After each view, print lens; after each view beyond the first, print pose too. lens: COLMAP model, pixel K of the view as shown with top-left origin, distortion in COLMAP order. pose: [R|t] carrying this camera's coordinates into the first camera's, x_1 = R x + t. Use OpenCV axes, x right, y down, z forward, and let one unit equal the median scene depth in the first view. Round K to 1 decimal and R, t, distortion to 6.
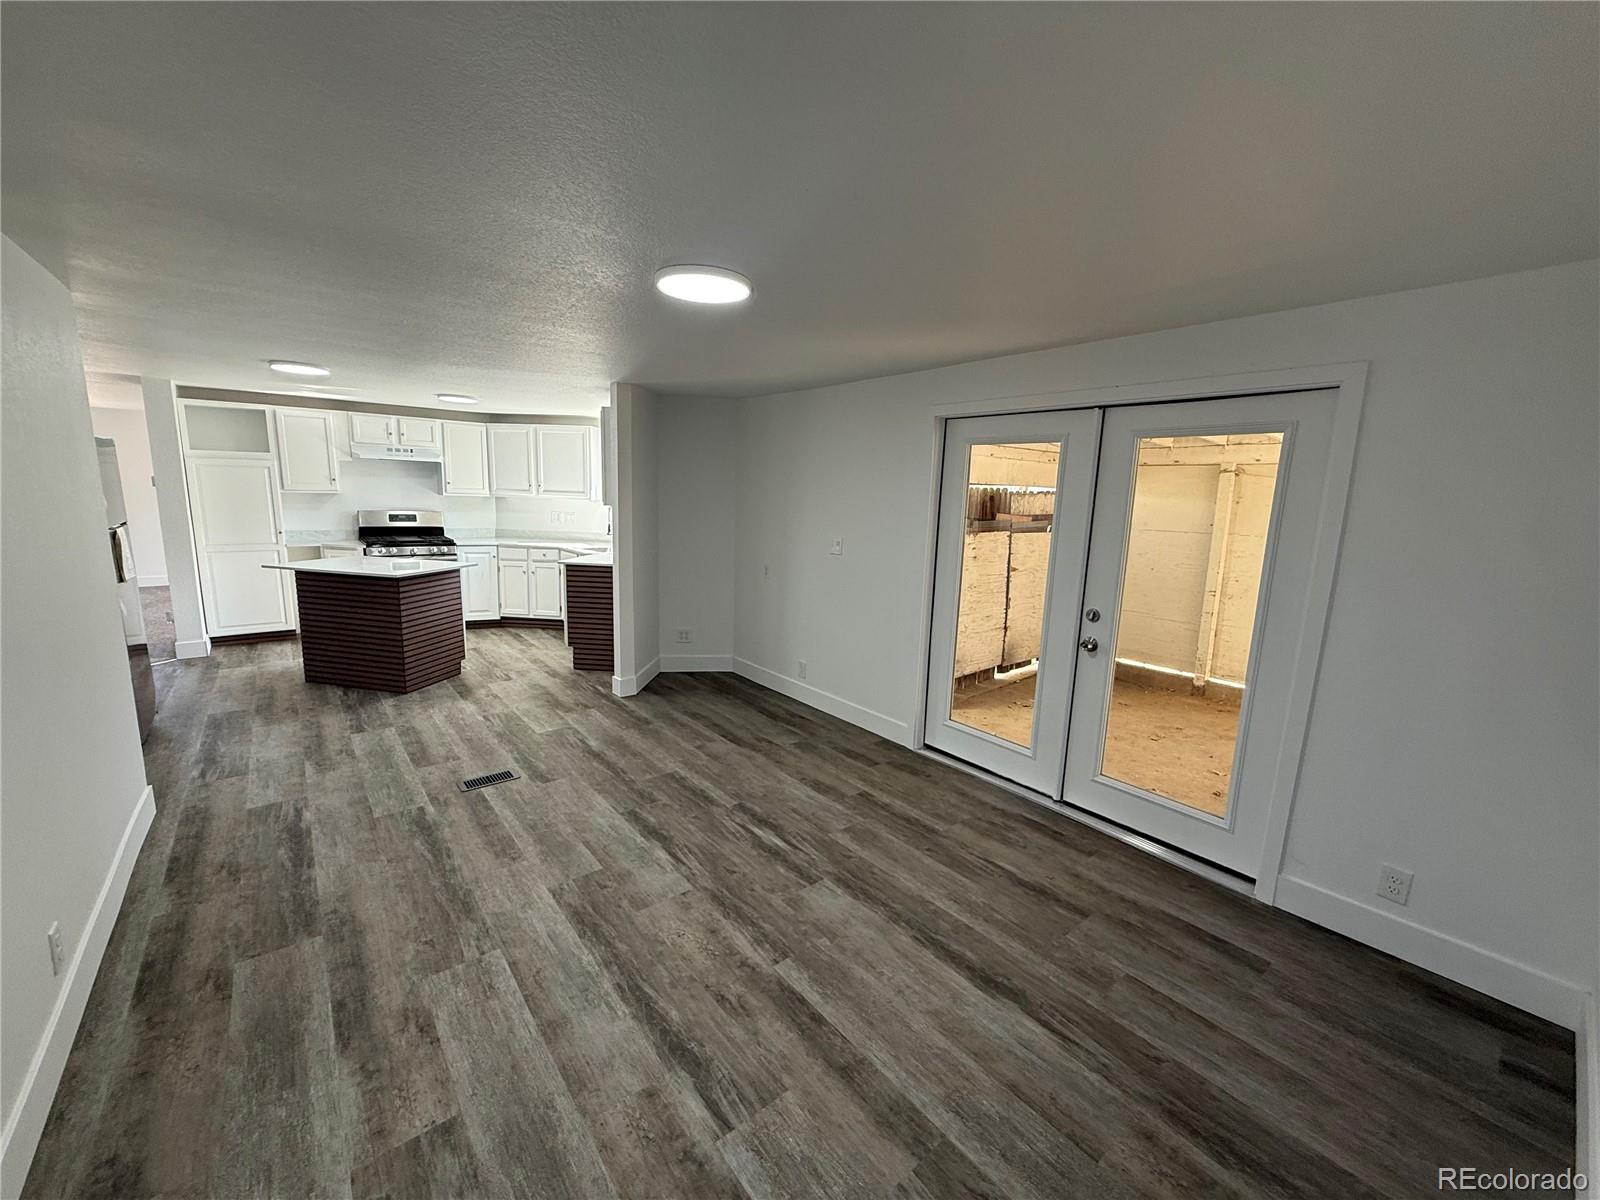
lens RADIAL K [[636.2, 0, 792.6], [0, 636.2, 597.3], [0, 0, 1]] dist [0.000657, 0.000041]
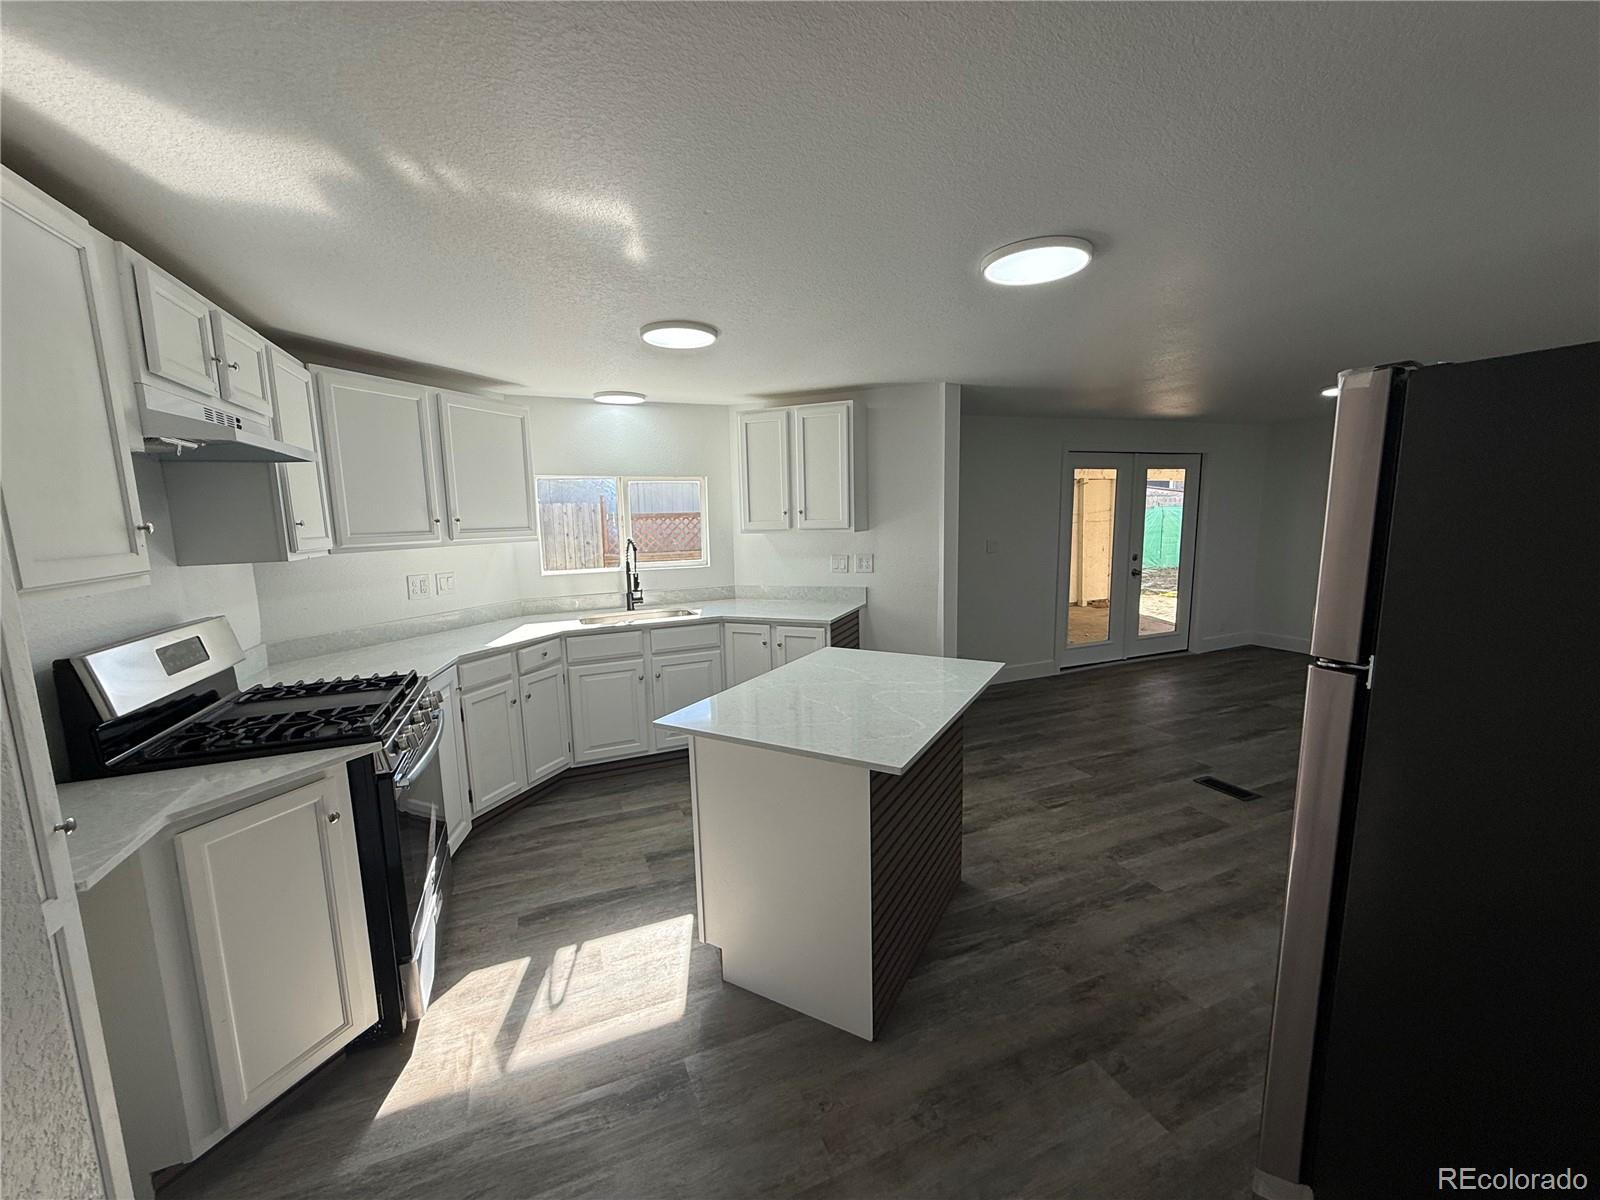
lens RADIAL K [[636.2, 0, 792.6], [0, 636.2, 598.5], [0, 0, 1]] dist [0.000657, 0.000041]
pose [[0.287317, -0.167530, 0.943071, -1.374674], [0.192342, 0.974621, 0.114535, -0.222530], [-0.938325, 0.148485, 0.312248, 1.119618]]
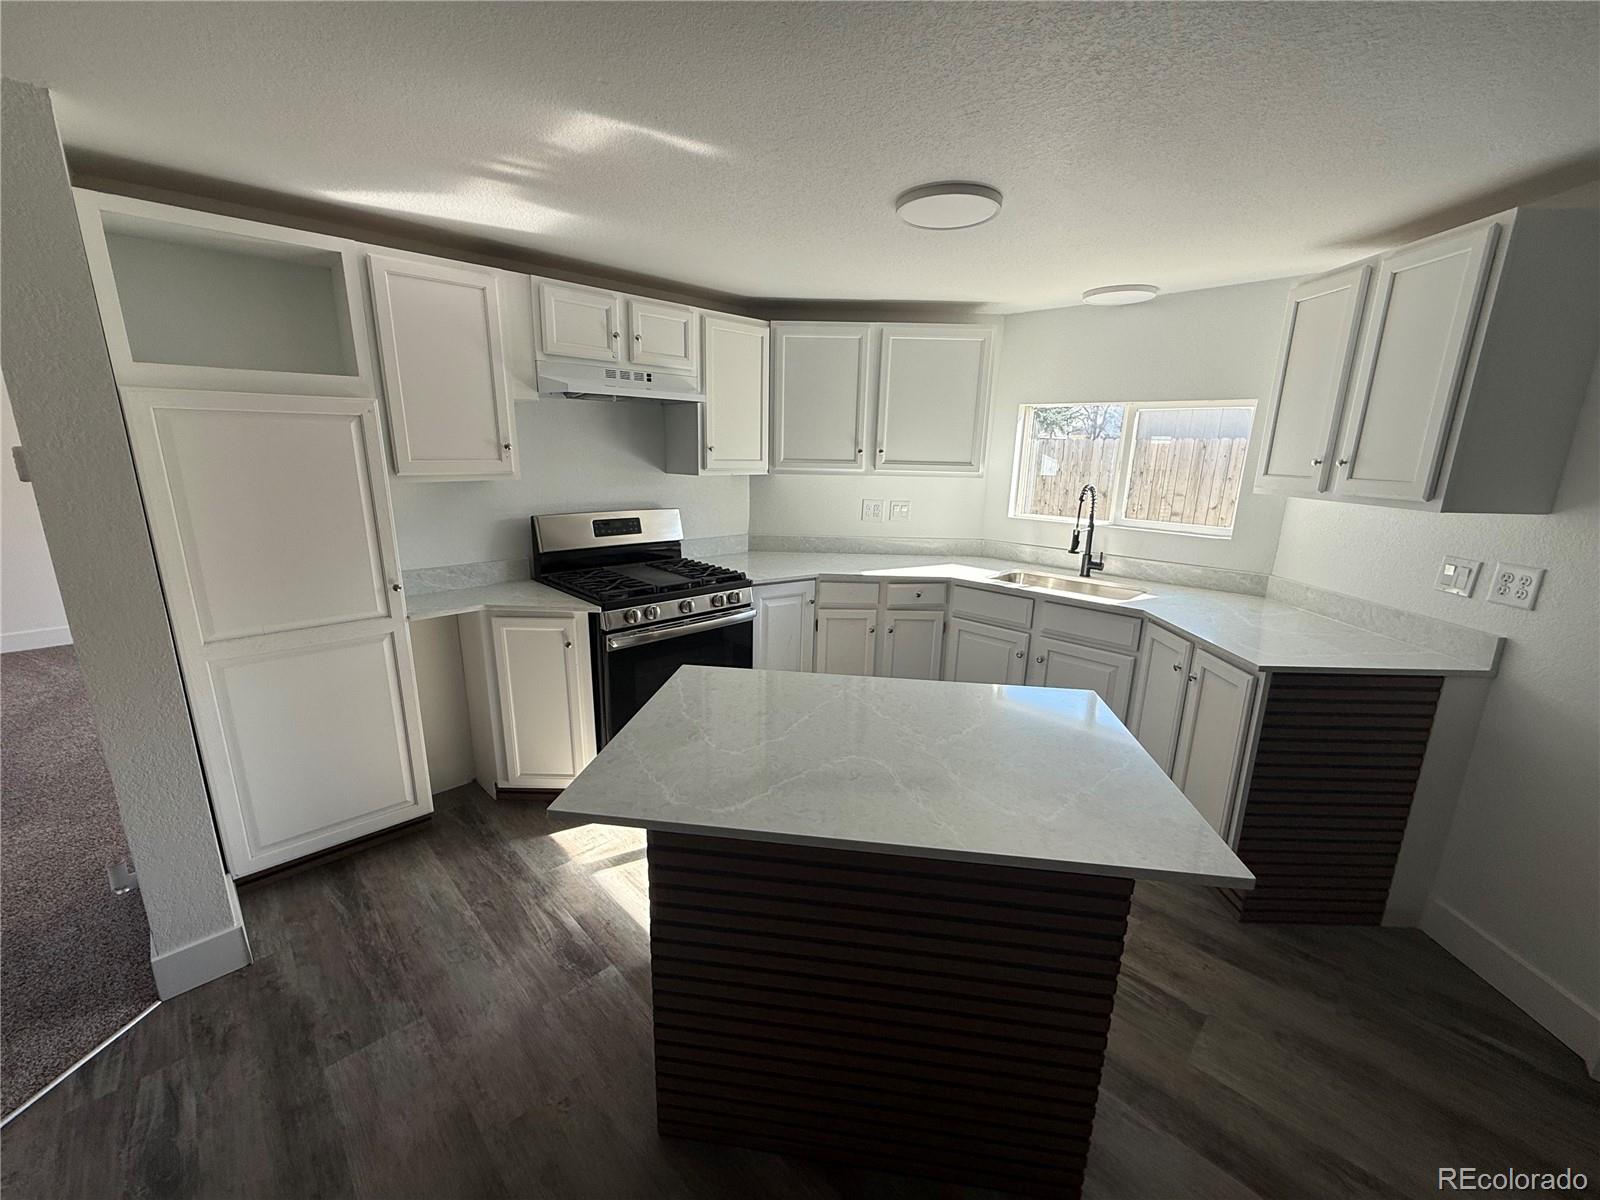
lens RADIAL K [[636.2, 0, 793.5], [0, 636.2, 598.6], [0, 0, 1]] dist [0.000657, 0.000041]
pose [[0.995623, -0.035459, 0.086476, -0.905557], [0.029255, 0.996977, 0.071982, -0.175719], [-0.088767, -0.069137, 0.993650, 0.898897]]
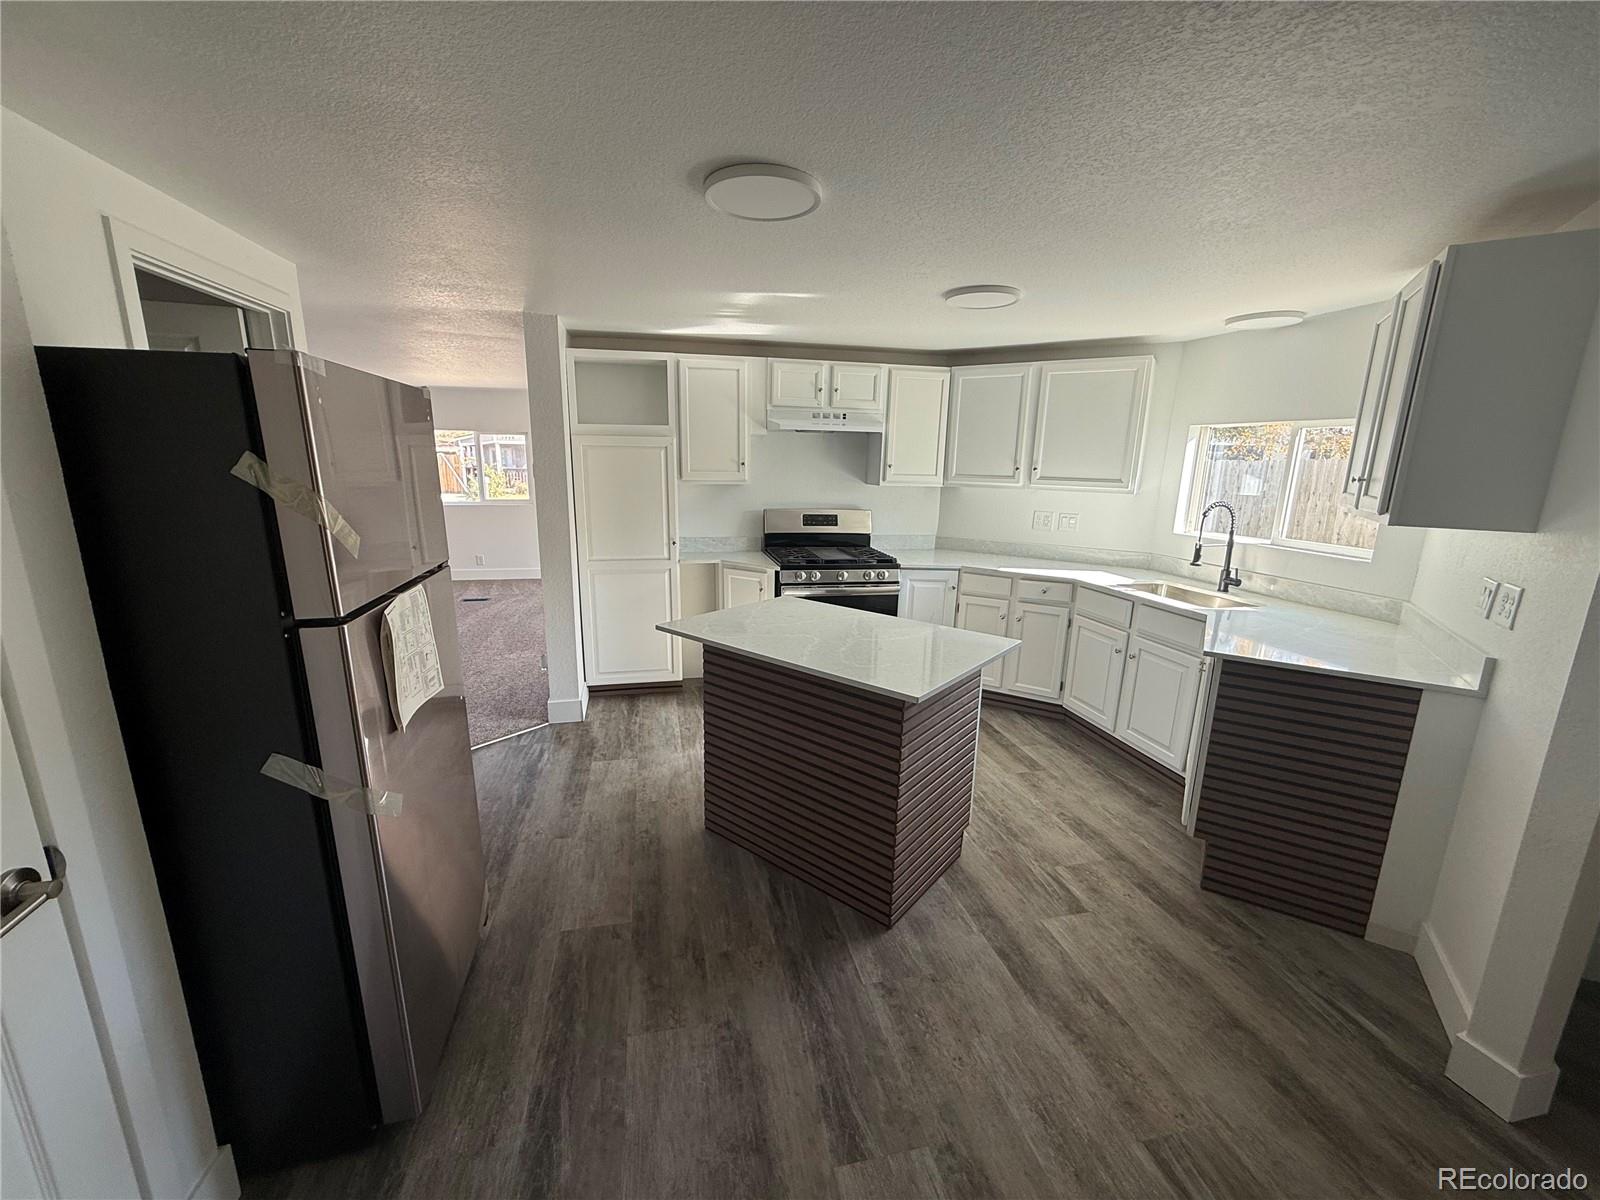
lens RADIAL K [[636.2, 0, 794.4], [0, 636.2, 597.6], [0, 0, 1]] dist [0.000657, 0.000041]
pose [[0.896155, 0.079311, -0.436596, -0.586221], [-0.063850, 0.996706, 0.050001, -0.130134], [0.439124, -0.016932, 0.898267, 0.671646]]
